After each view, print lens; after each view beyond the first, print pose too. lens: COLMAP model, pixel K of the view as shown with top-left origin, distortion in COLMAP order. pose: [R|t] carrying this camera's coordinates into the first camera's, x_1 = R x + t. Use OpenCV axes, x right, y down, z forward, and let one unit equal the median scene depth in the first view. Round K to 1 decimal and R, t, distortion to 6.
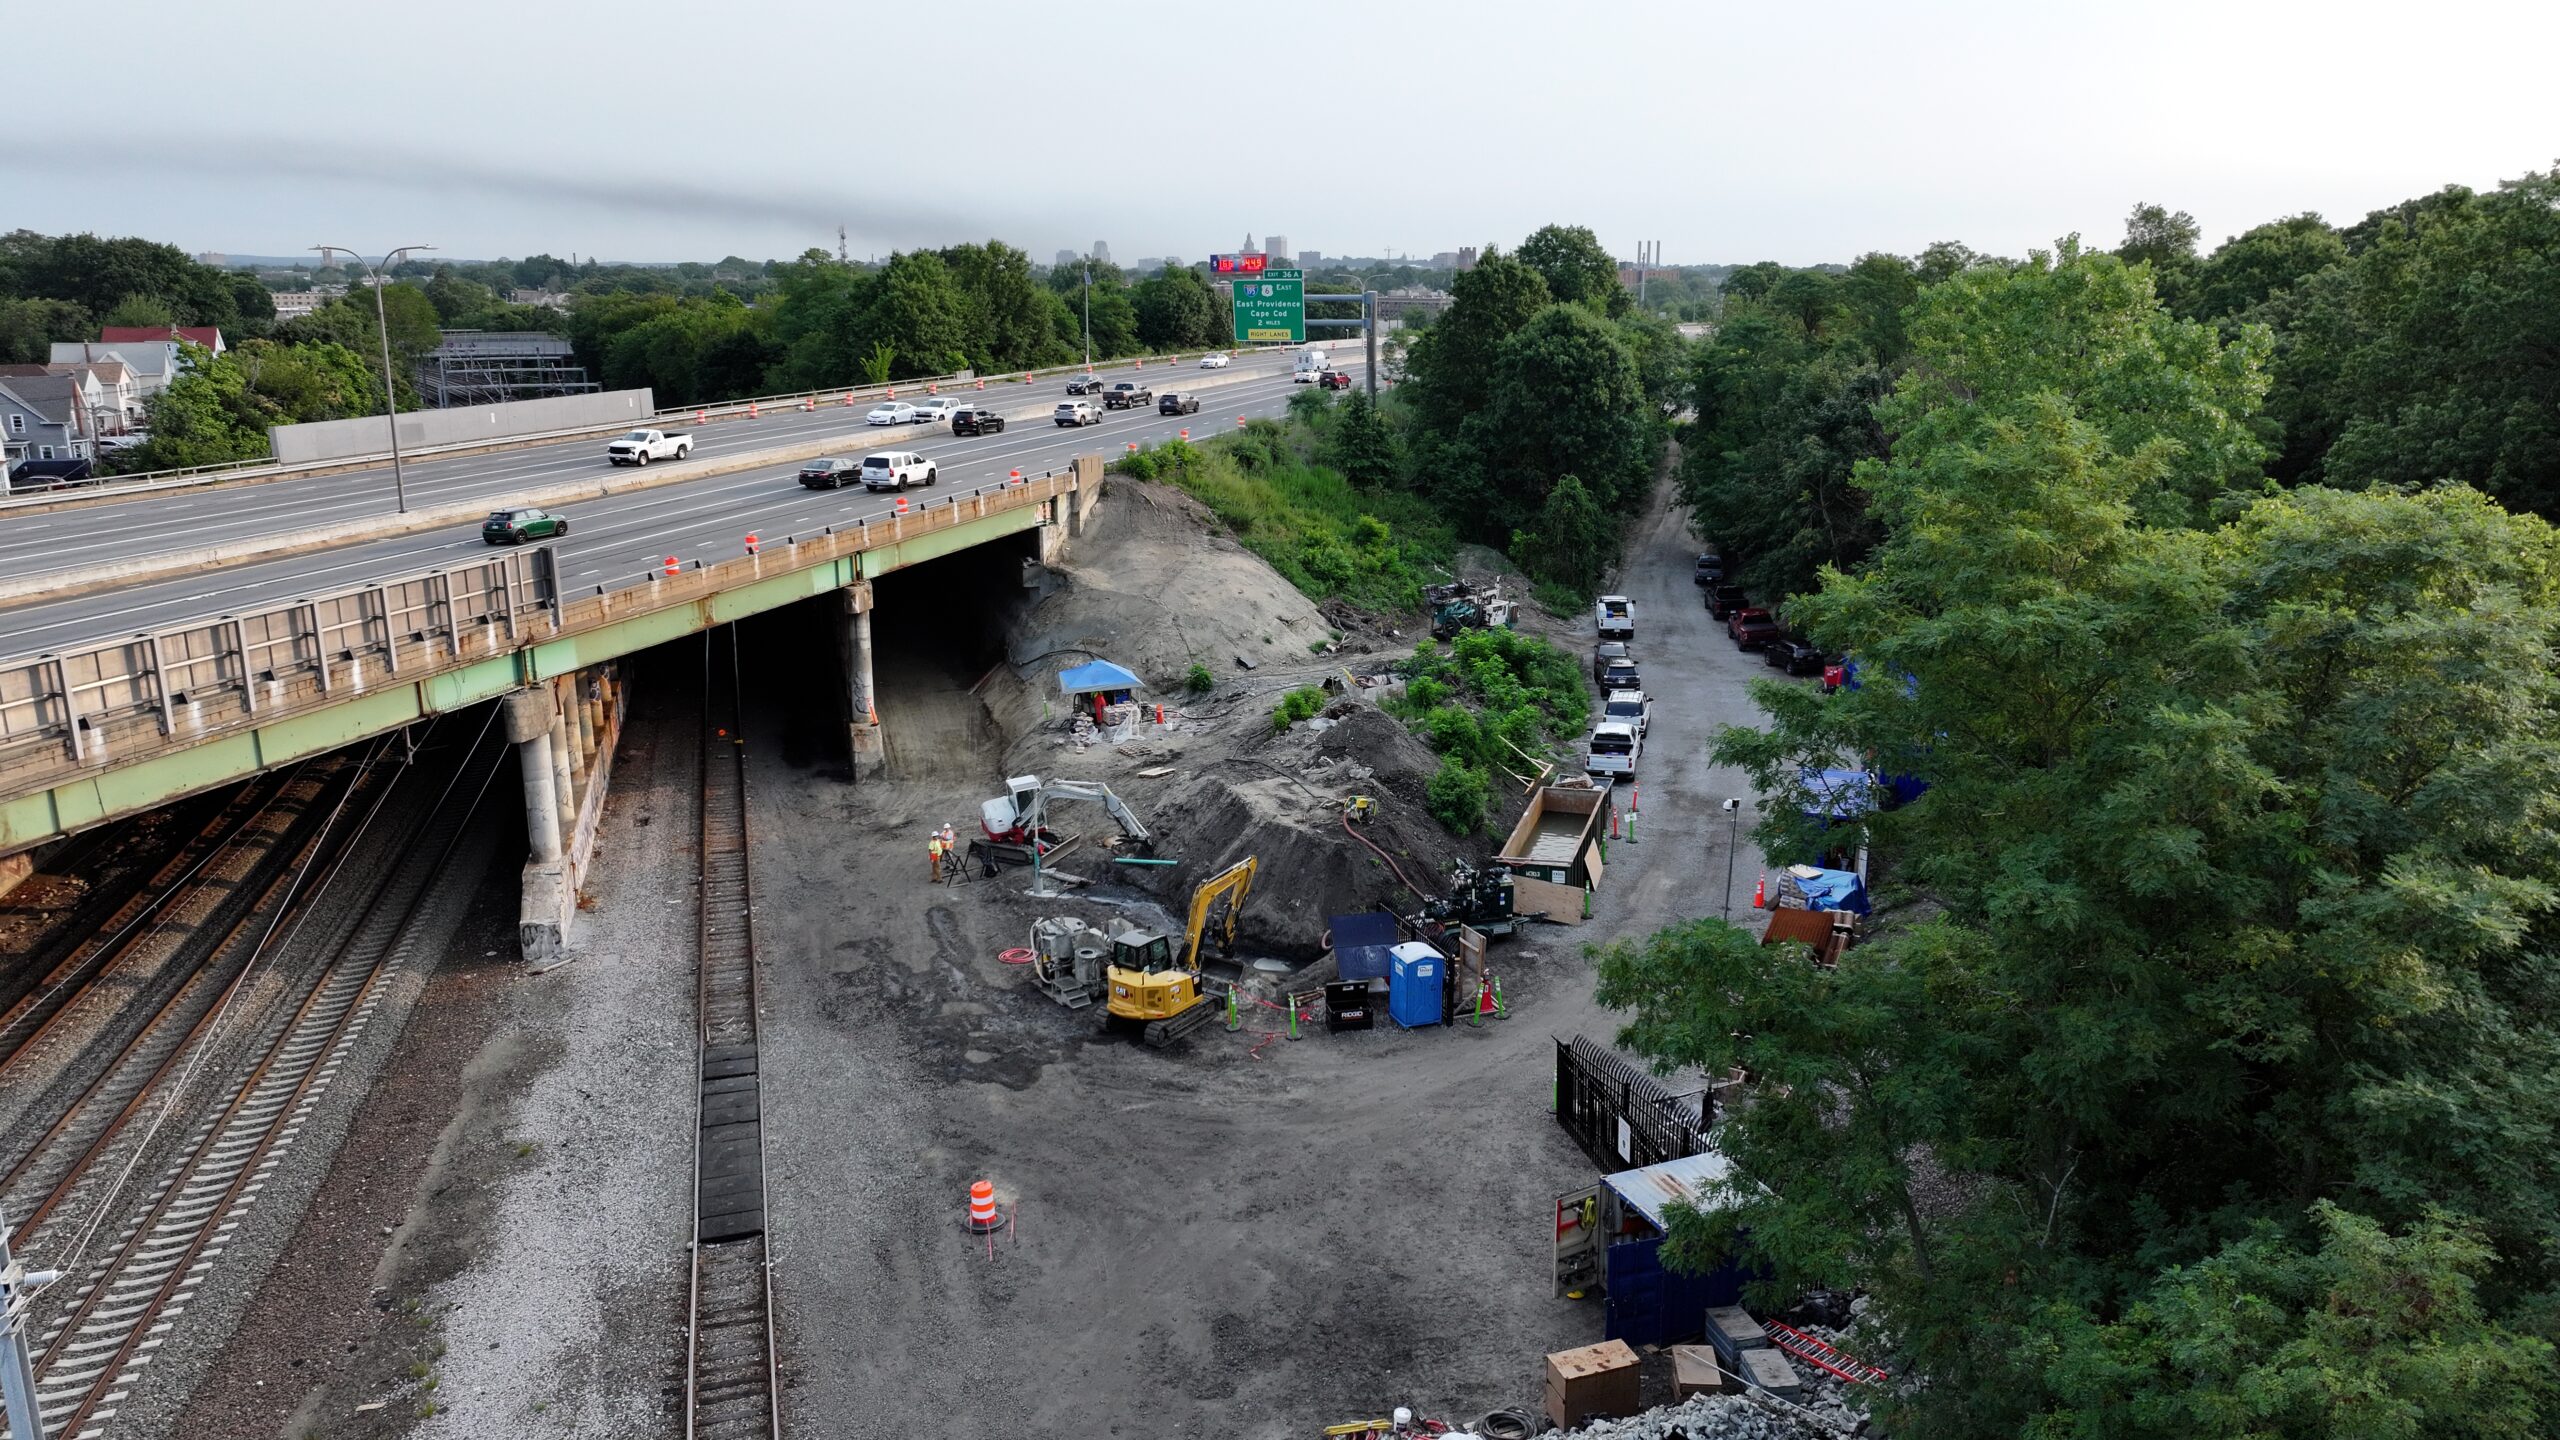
lens RADIAL K [[1802.1, 0, 1293.7], [0, 1802.1, 710.7], [0, 0, 1]] dist [-0.002342, 0.017047]
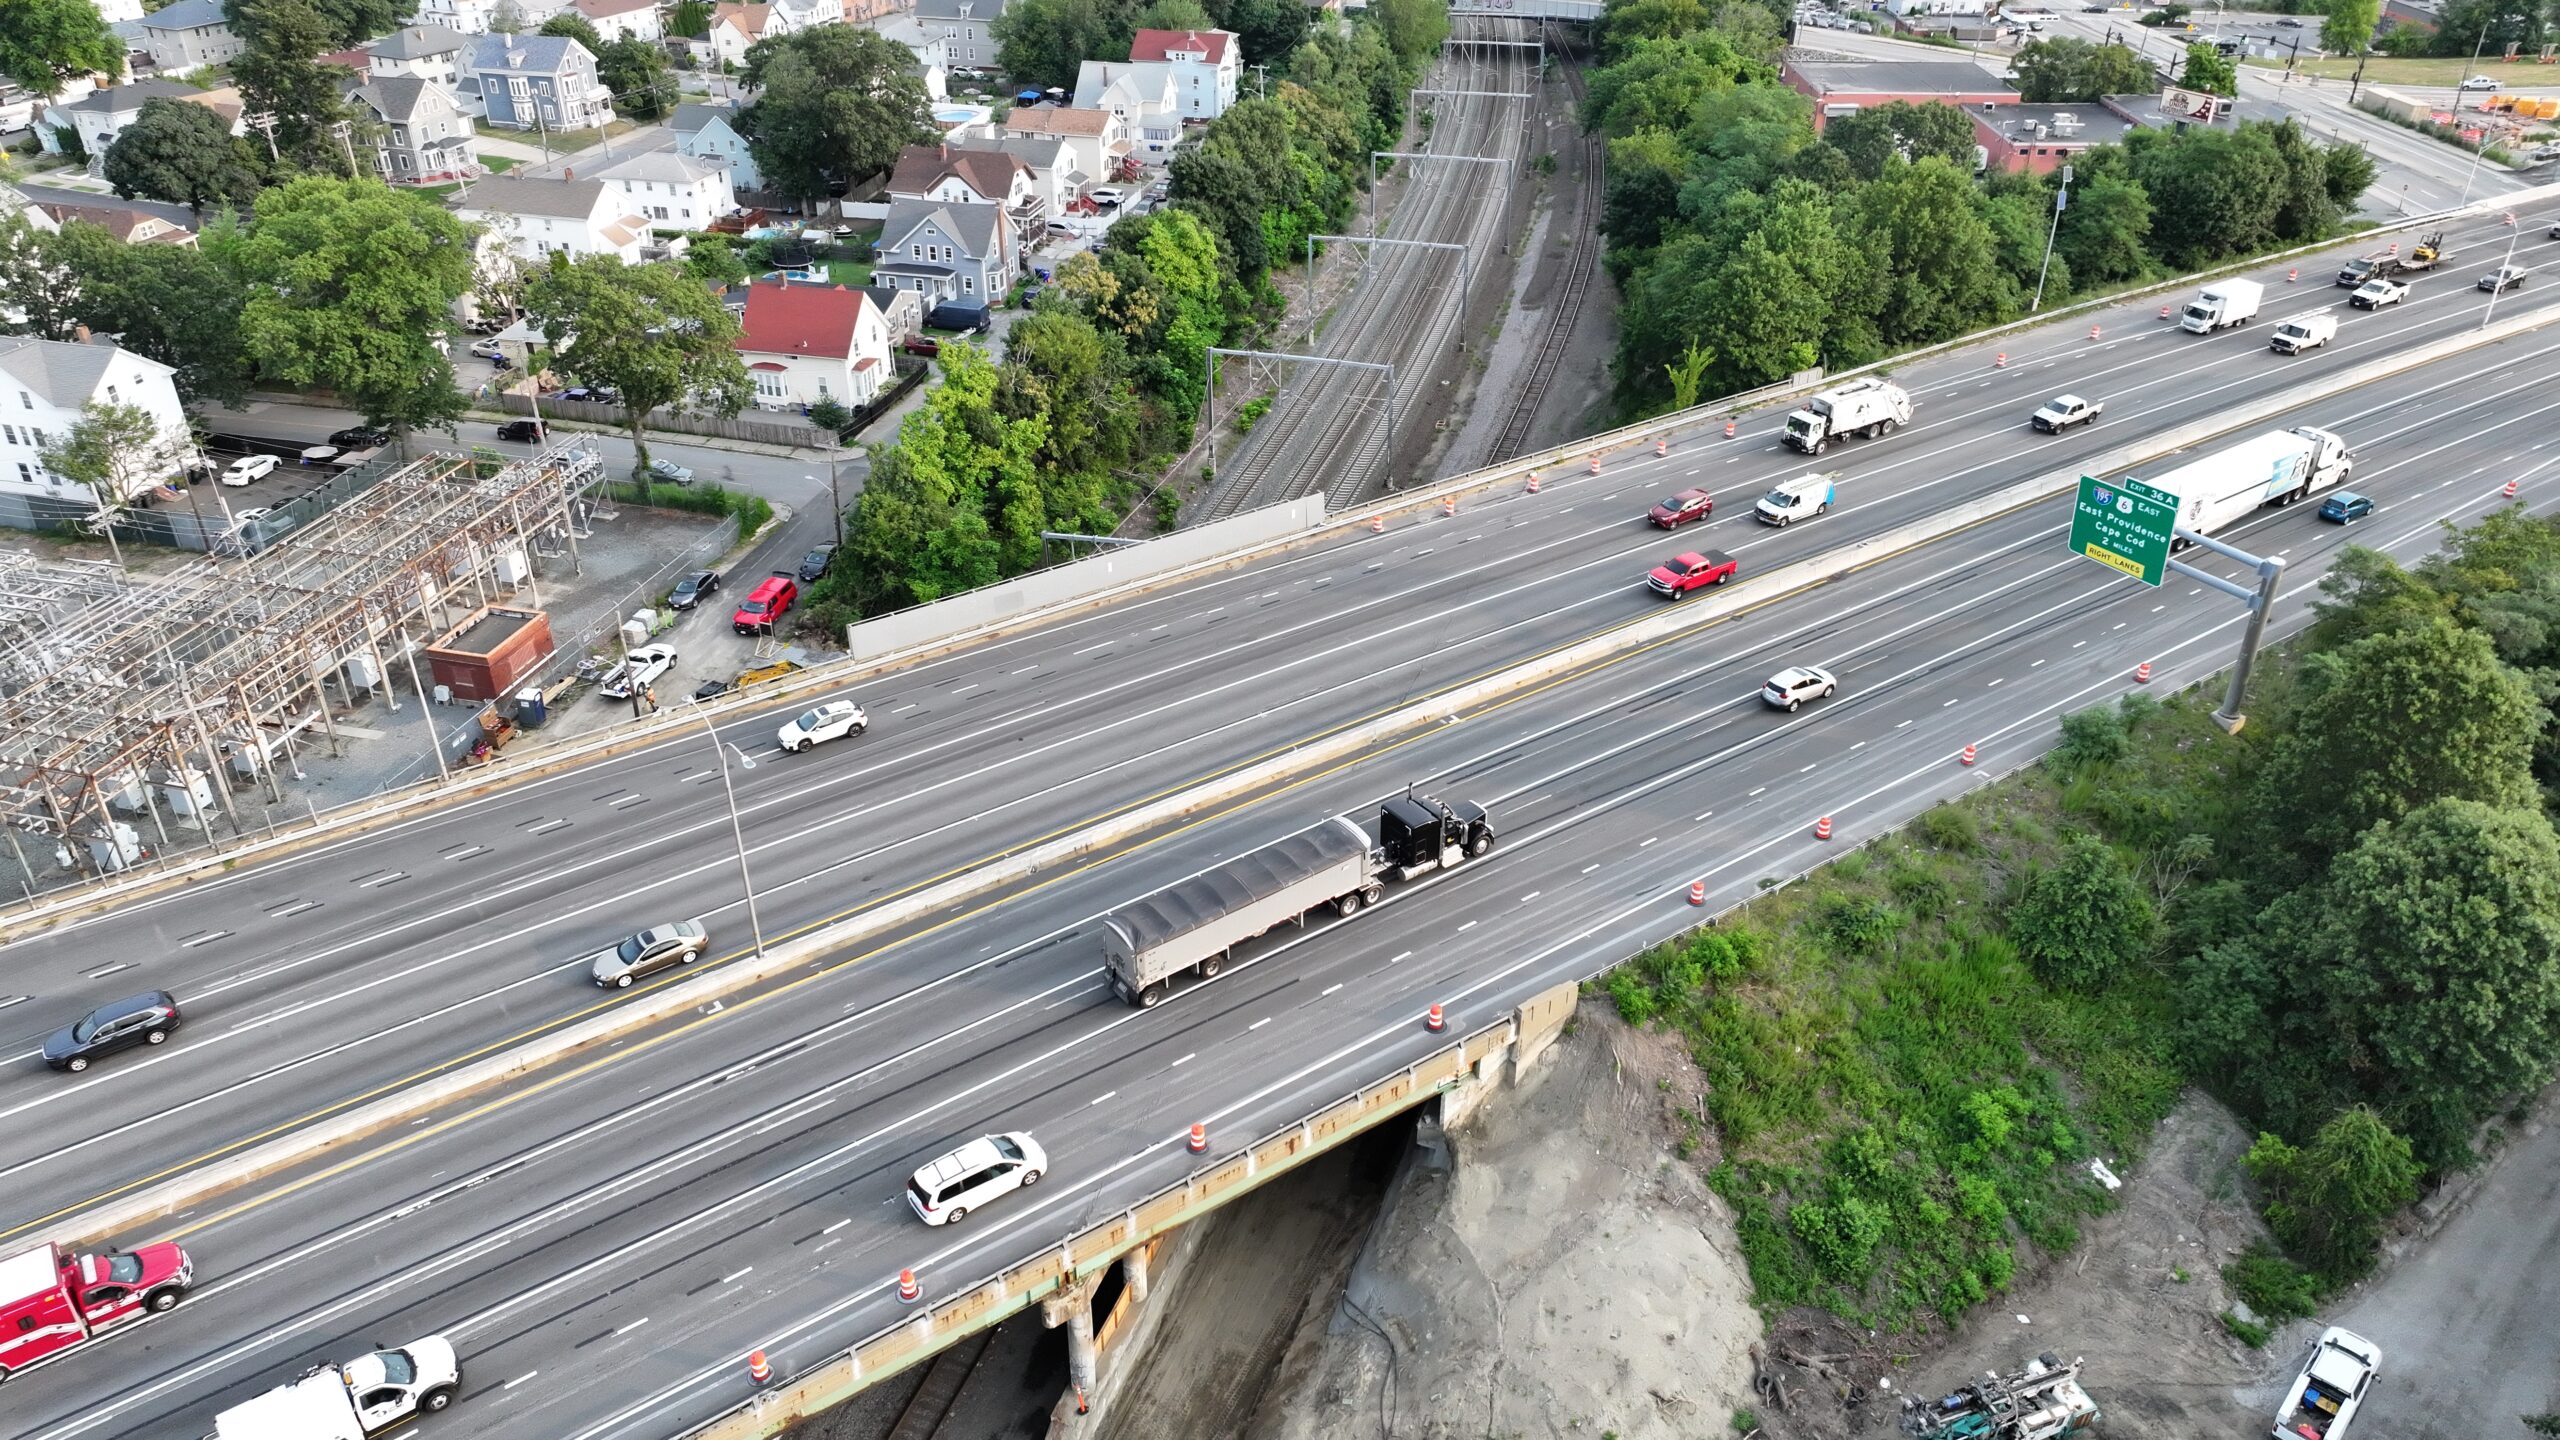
lens RADIAL K [[1802.1, 0, 1292.5], [0, 1802.1, 715.5], [0, 0, 1]] dist [-0.002342, 0.017047]
pose [[0.804773, 0.305656, -0.508837, 0.241107], [-0.142531, 0.931657, 0.334216, -0.788553], [0.576216, -0.196443, 0.793338, 0.577073]]
